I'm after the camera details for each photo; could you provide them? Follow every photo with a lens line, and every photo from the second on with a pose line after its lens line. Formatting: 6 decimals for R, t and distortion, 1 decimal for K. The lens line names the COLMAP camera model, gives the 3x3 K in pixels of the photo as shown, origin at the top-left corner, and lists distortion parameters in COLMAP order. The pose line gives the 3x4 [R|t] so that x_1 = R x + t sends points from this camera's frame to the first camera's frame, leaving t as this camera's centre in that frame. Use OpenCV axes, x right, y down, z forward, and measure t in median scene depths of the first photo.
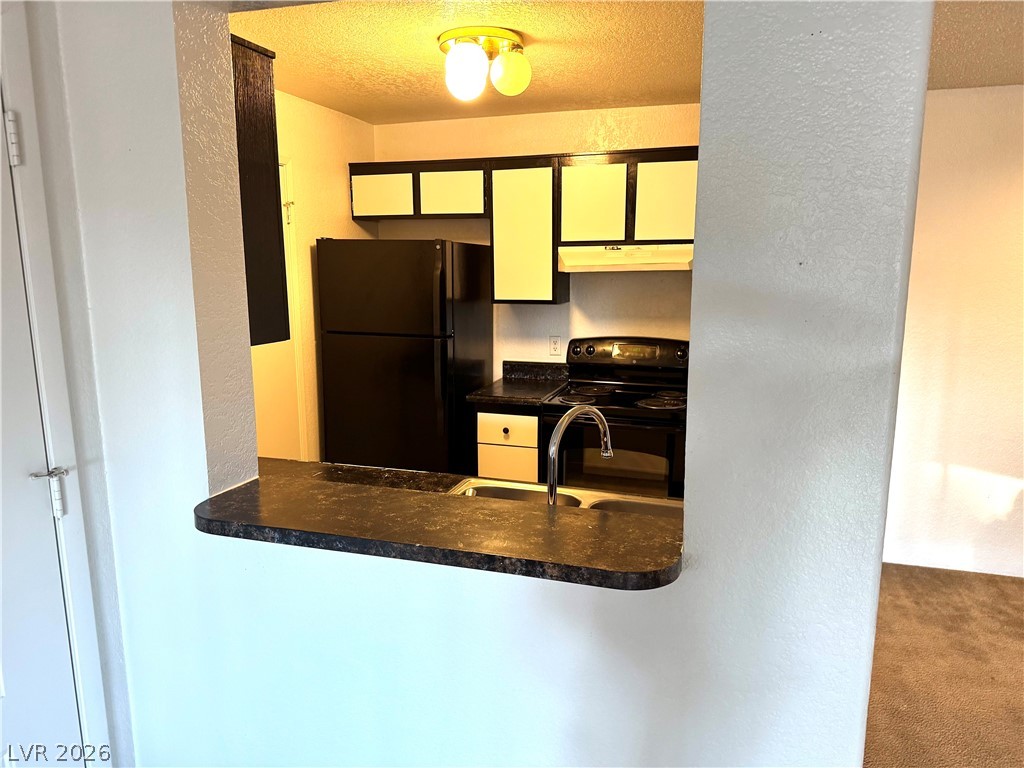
lens RADIAL K [[719.7, 0, 506.8], [0, 719.7, 389.9], [0, 0, 1]] dist [0.007885, -0.005980]
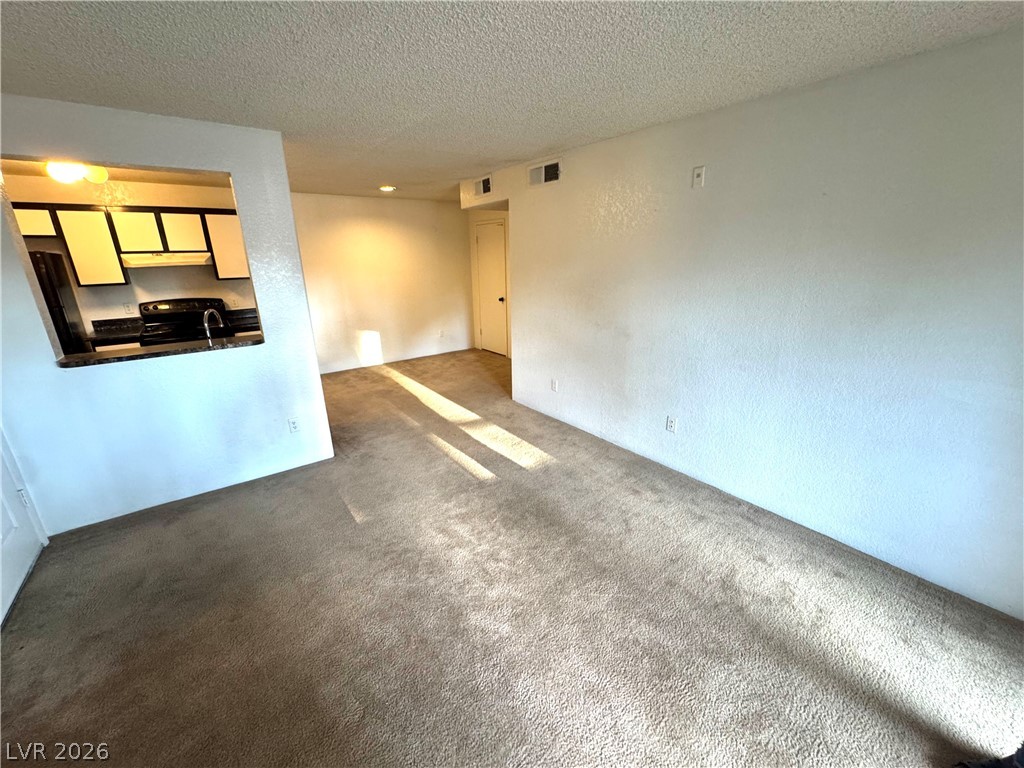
lens RADIAL K [[410.5, 0, 507.9], [0, 410.5, 386.8], [0, 0, 1]] dist [-0.000222, -0.000092]
pose [[0.569551, -0.264900, 0.778100, -0.293732], [0.166726, 0.964198, 0.206216, 0.092459], [-0.804869, 0.012279, 0.593326, -0.498096]]
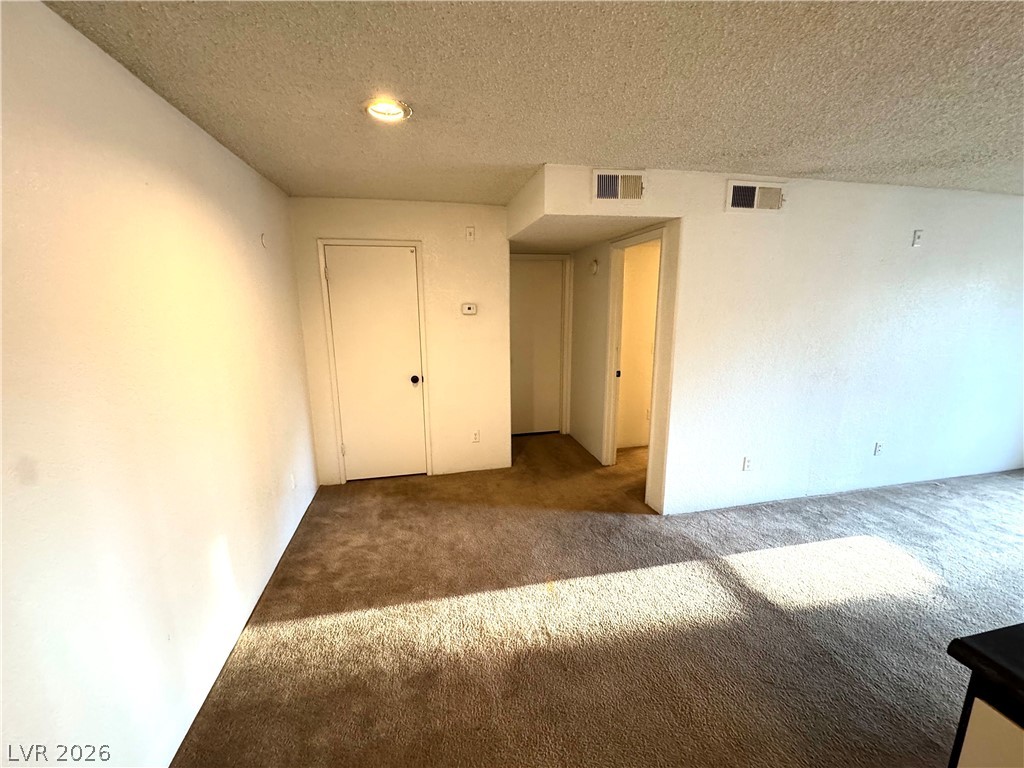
lens RADIAL K [[410.5, 0, 515.3], [0, 410.5, 387.6], [0, 0, 1]] dist [-0.000222, -0.000092]
pose [[-0.516842, -0.173689, 0.838276, 0.190602], [0.161790, 0.941738, 0.294879, -0.144895], [-0.840653, 0.288031, -0.458629, 0.805012]]
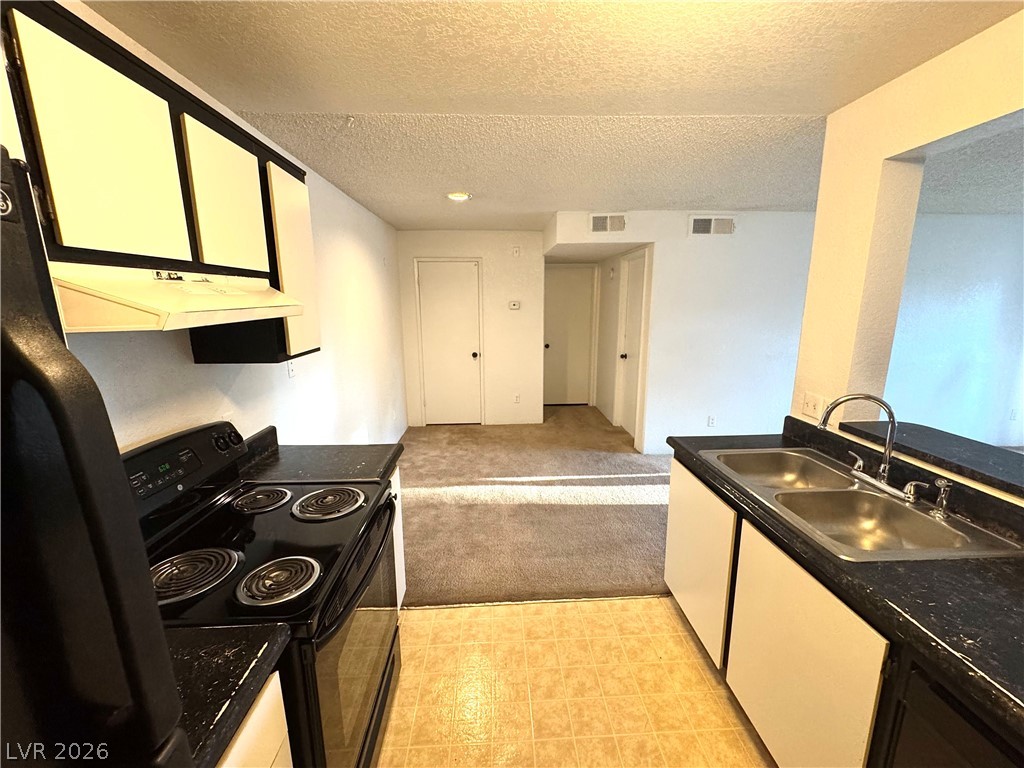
lens RADIAL K [[410.5, 0, 516.4], [0, 410.5, 385.8], [0, 0, 1]] dist [-0.000222, -0.000092]
pose [[-0.367028, -0.188583, 0.910894, -0.201864], [0.173689, 0.948119, 0.266275, -0.159259], [-0.913851, 0.255942, -0.315231, 0.888113]]
